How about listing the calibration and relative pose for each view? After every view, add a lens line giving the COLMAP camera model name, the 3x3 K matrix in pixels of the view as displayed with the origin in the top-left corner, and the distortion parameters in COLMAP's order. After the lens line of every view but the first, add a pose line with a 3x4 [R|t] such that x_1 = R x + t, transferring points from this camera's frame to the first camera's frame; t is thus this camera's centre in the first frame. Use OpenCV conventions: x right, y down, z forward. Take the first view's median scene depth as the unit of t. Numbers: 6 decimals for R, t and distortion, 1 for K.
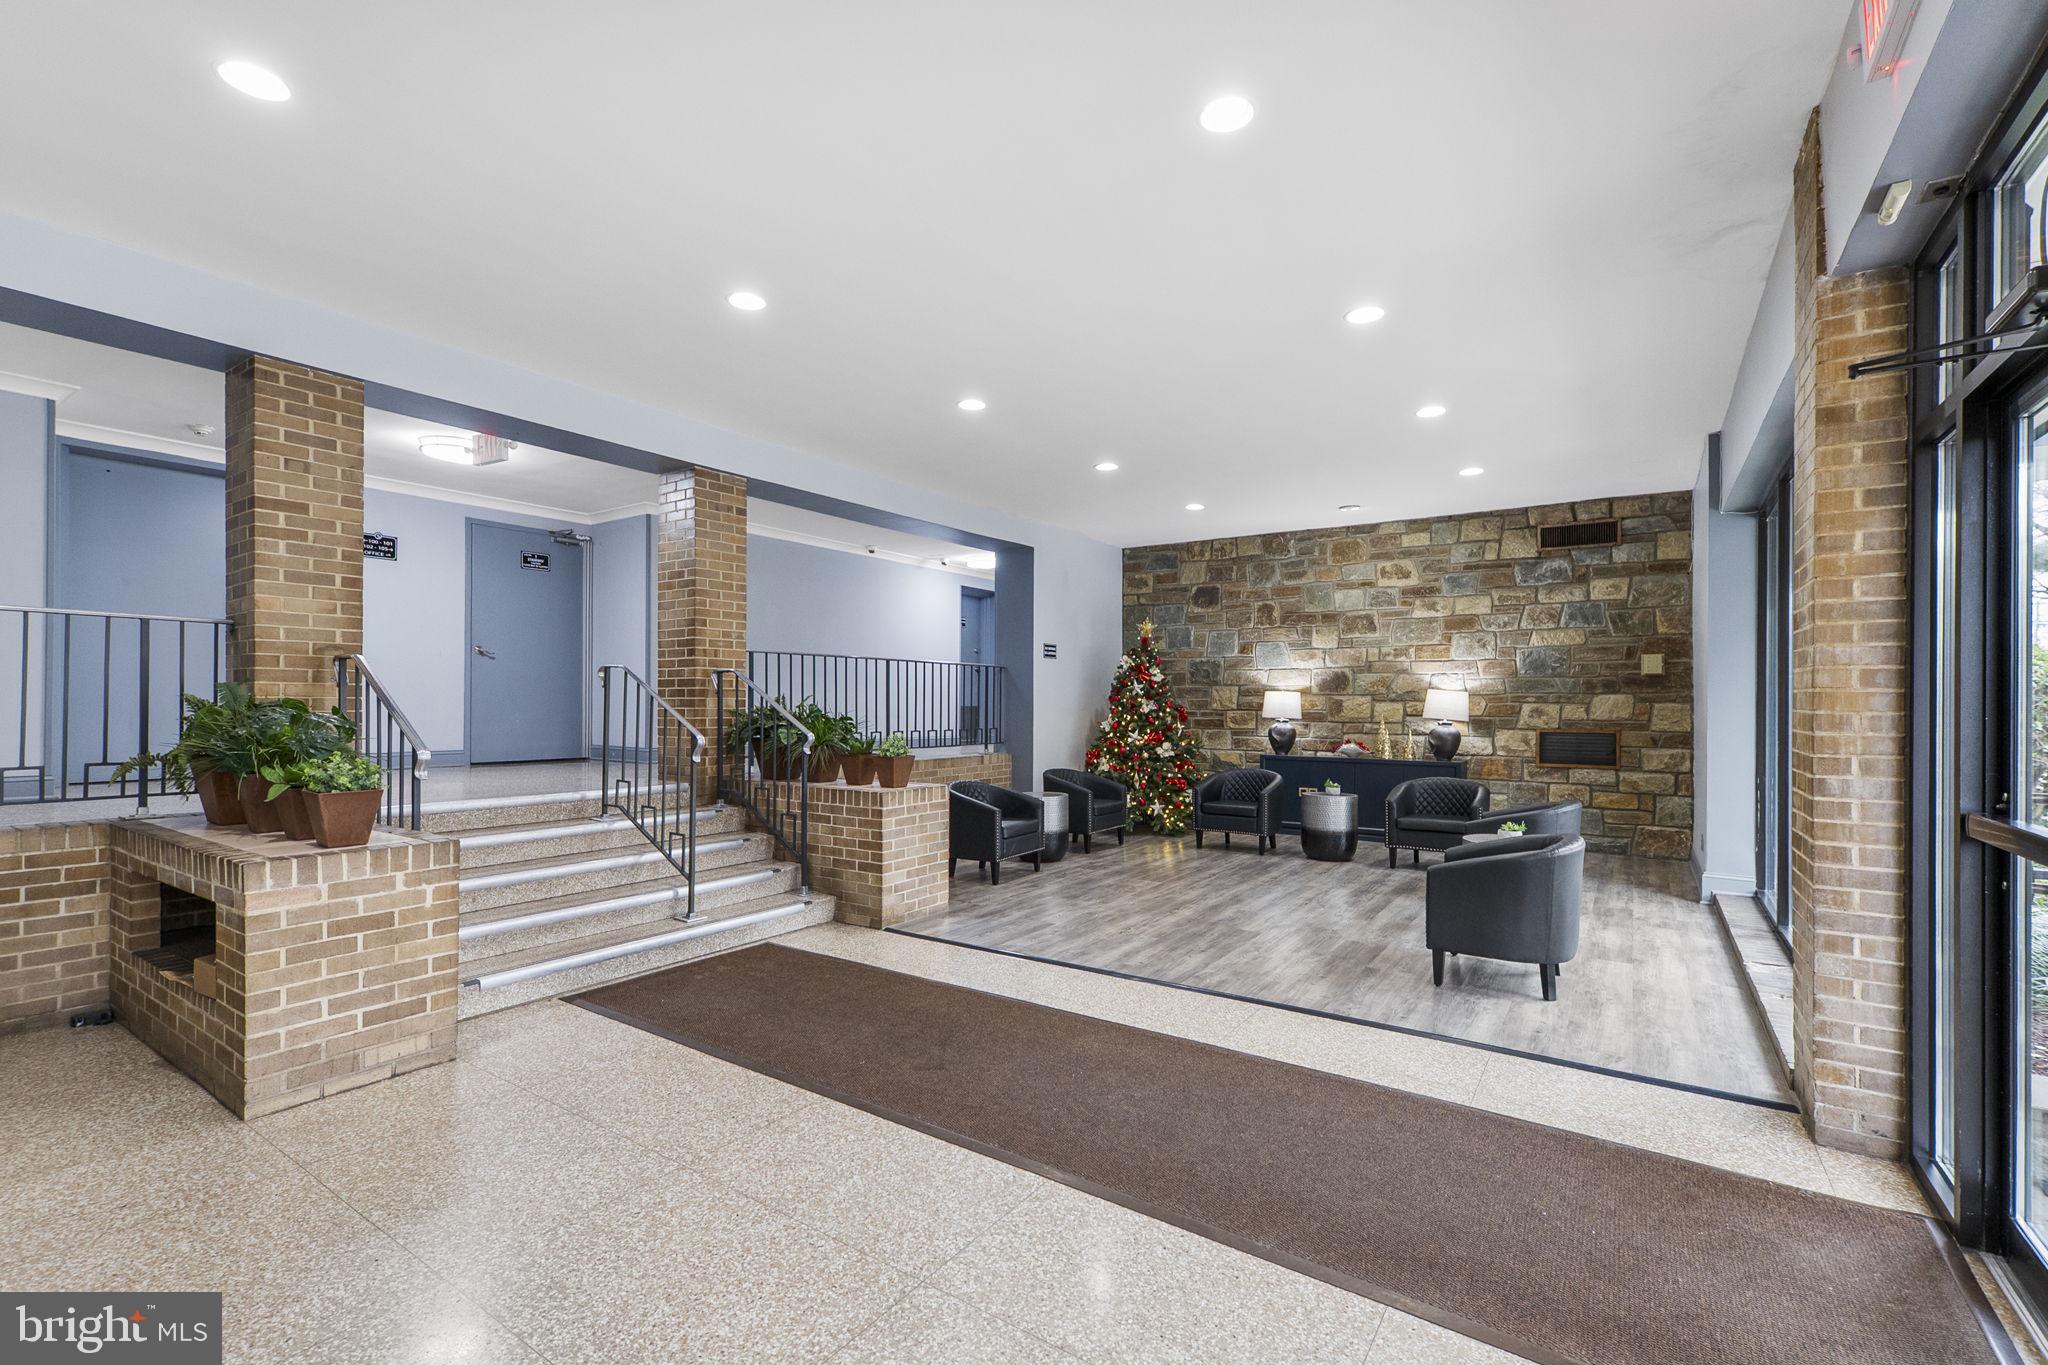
lens RADIAL K [[902.7, 0, 1020.0], [0, 902.7, 695.7], [0, 0, 1]] dist [-0.000103, 0.000945]
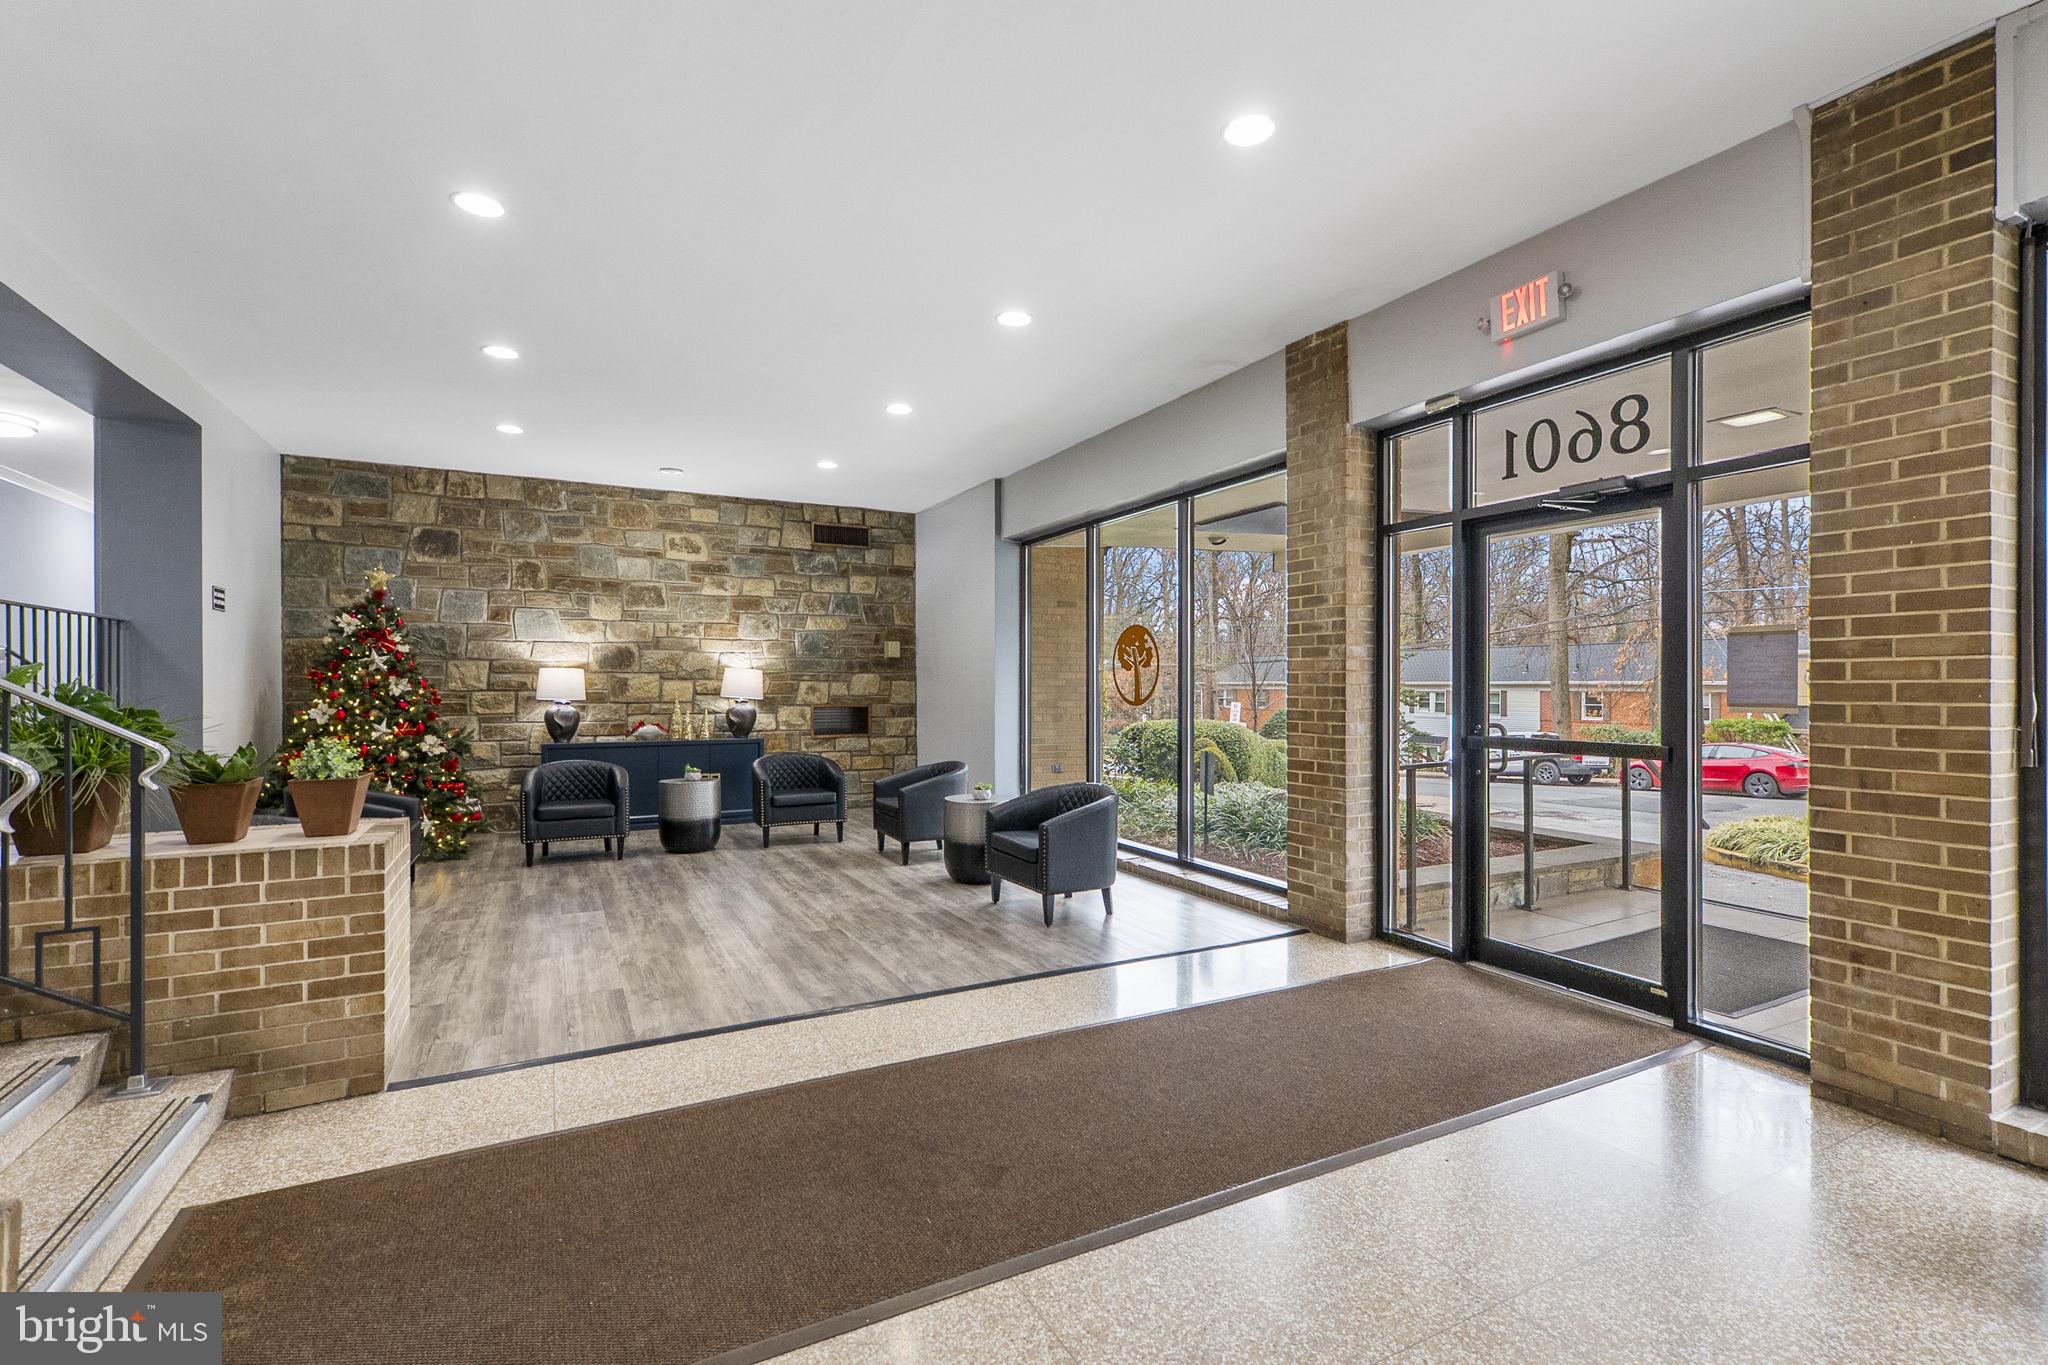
lens RADIAL K [[902.7, 0, 1019.6], [0, 902.7, 681.5], [0, 0, 1]] dist [-0.000103, 0.000945]
pose [[0.472983, -0.001782, 0.881070, -0.286269], [-0.004181, 0.999982, 0.004267, 0.002707], [-0.881062, -0.005702, 0.472967, 0.248186]]
